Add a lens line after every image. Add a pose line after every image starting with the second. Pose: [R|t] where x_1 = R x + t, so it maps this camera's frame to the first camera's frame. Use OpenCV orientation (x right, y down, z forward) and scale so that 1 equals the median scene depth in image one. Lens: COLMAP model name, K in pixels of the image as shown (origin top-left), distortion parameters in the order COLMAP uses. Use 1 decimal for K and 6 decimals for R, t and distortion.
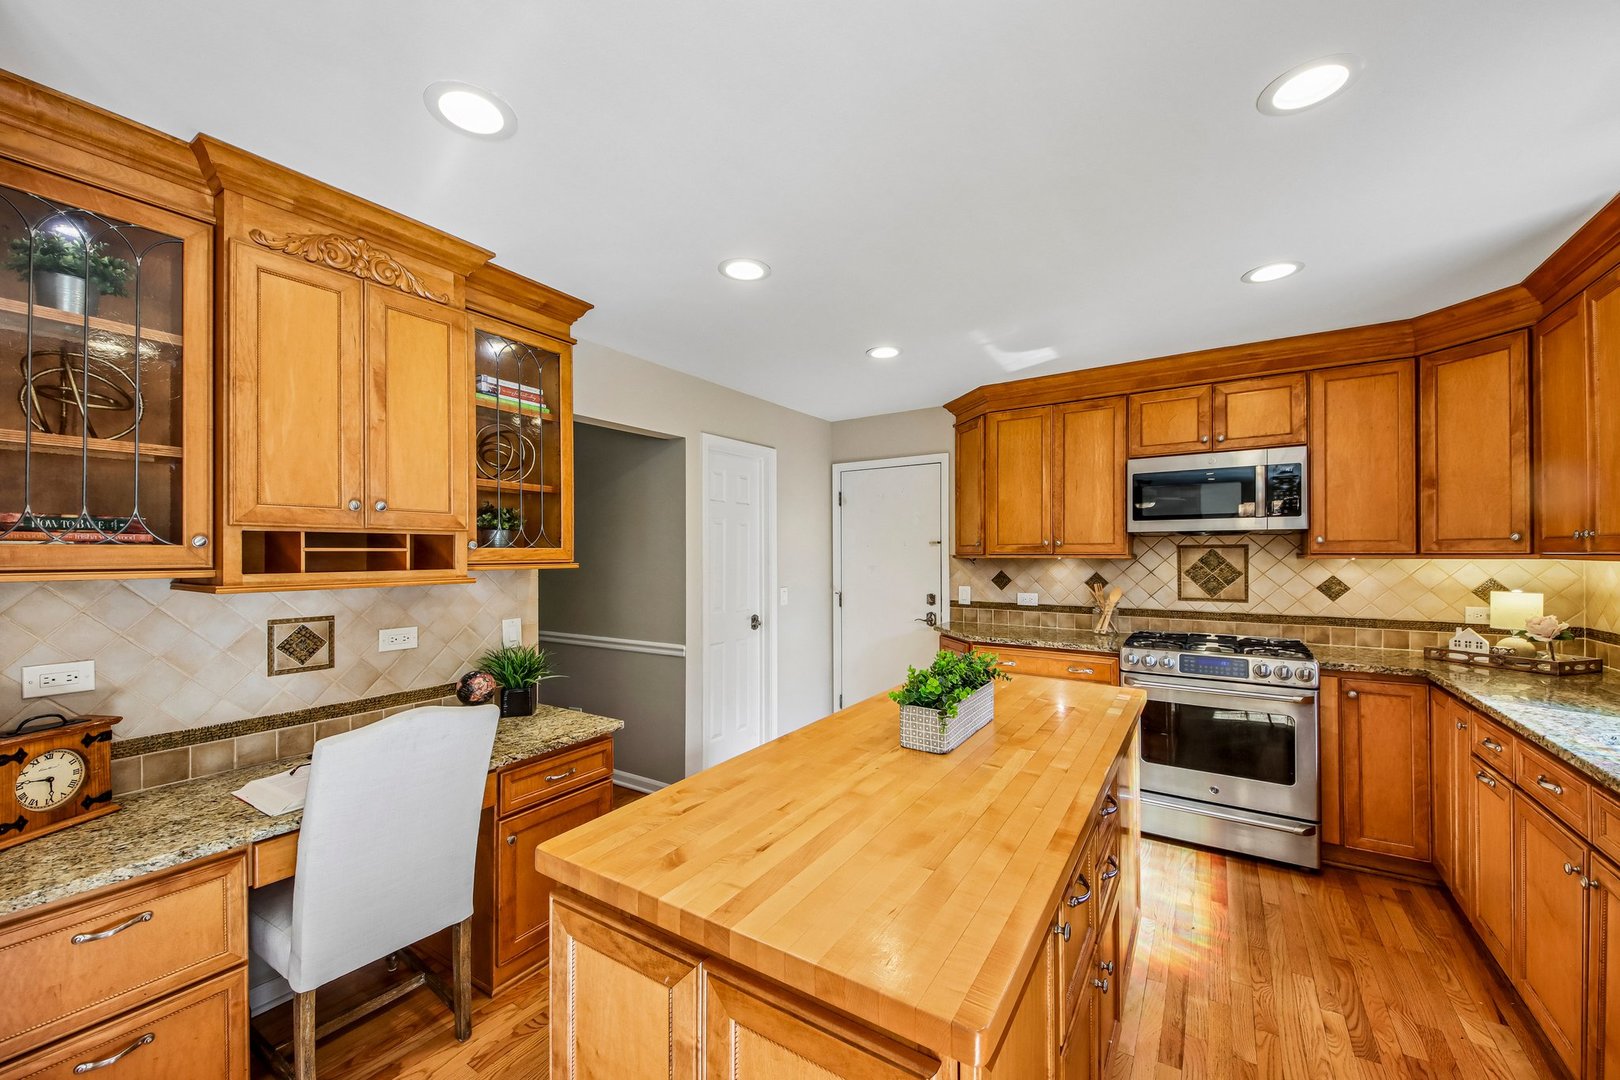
lens RADIAL K [[634.4, 0, 804.8], [0, 634.4, 549.1], [0, 0, 1]] dist [0.068144, -0.035471]
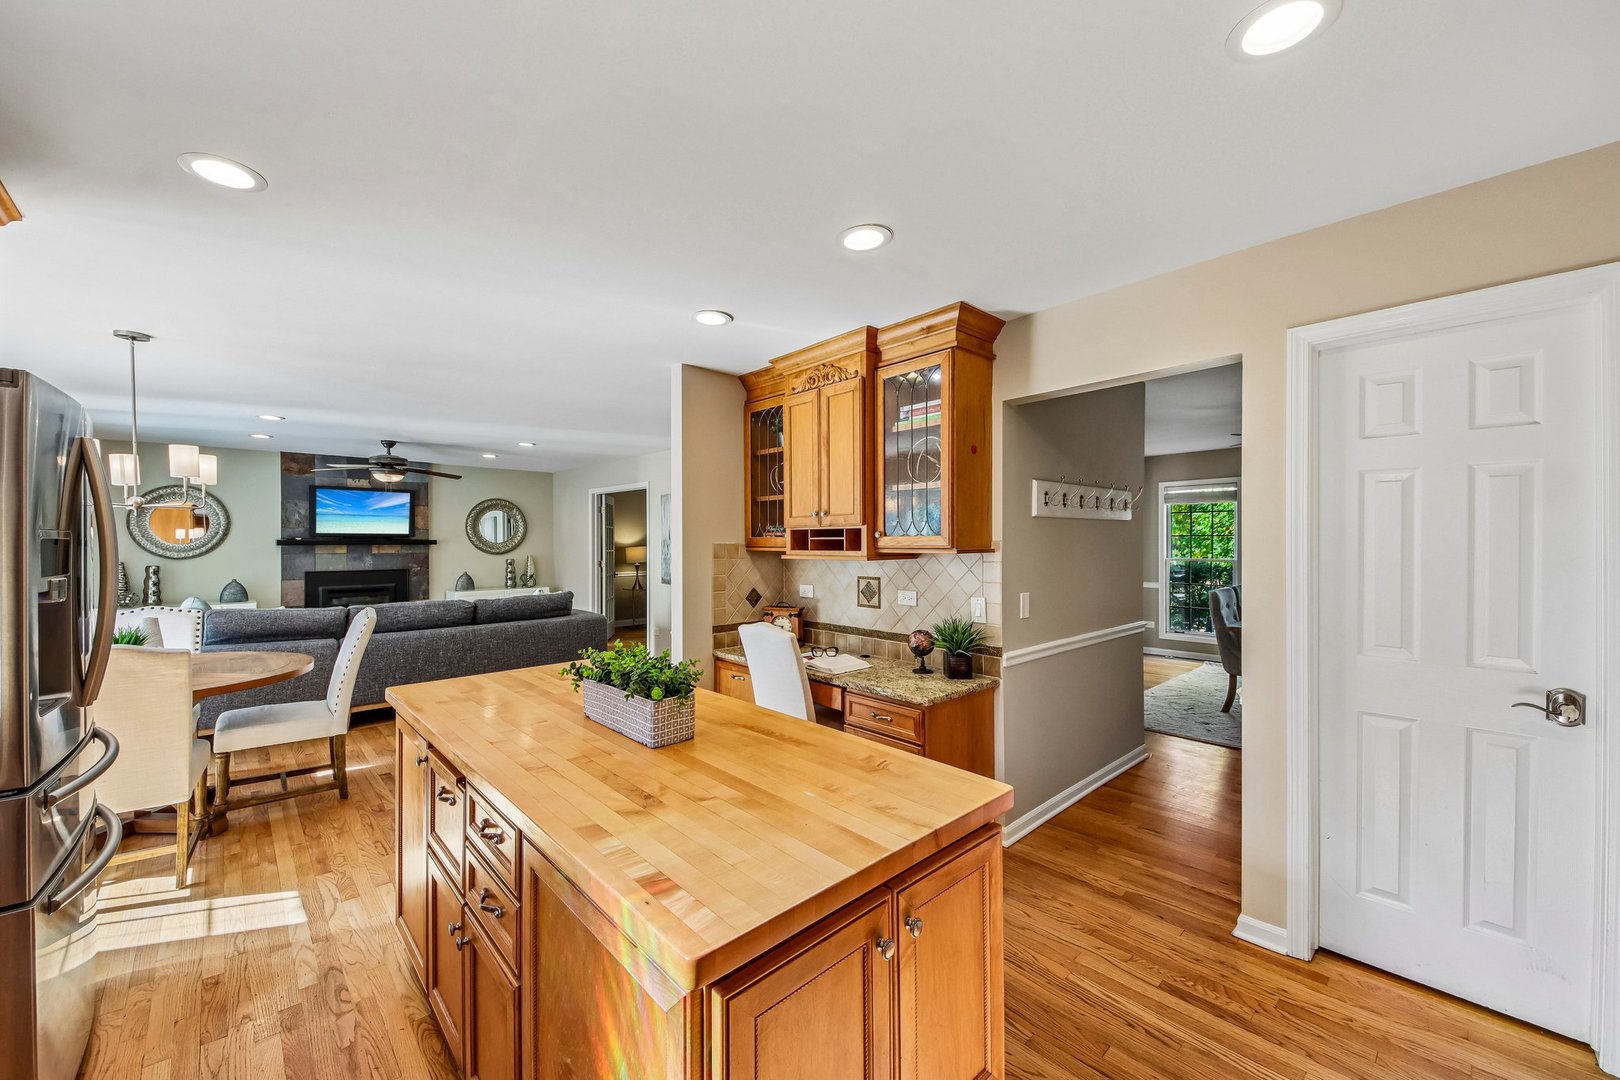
lens RADIAL K [[613.2, 0, 810.0], [0, 613.2, 540.0], [0, 0, 1]] dist [0.062958, -0.038969]
pose [[-0.247309, 0.001118, -0.968936, 0.907100], [0.007462, 0.999972, -0.000751, 0.005259], [0.968908, -0.007416, -0.247311, 1.299249]]
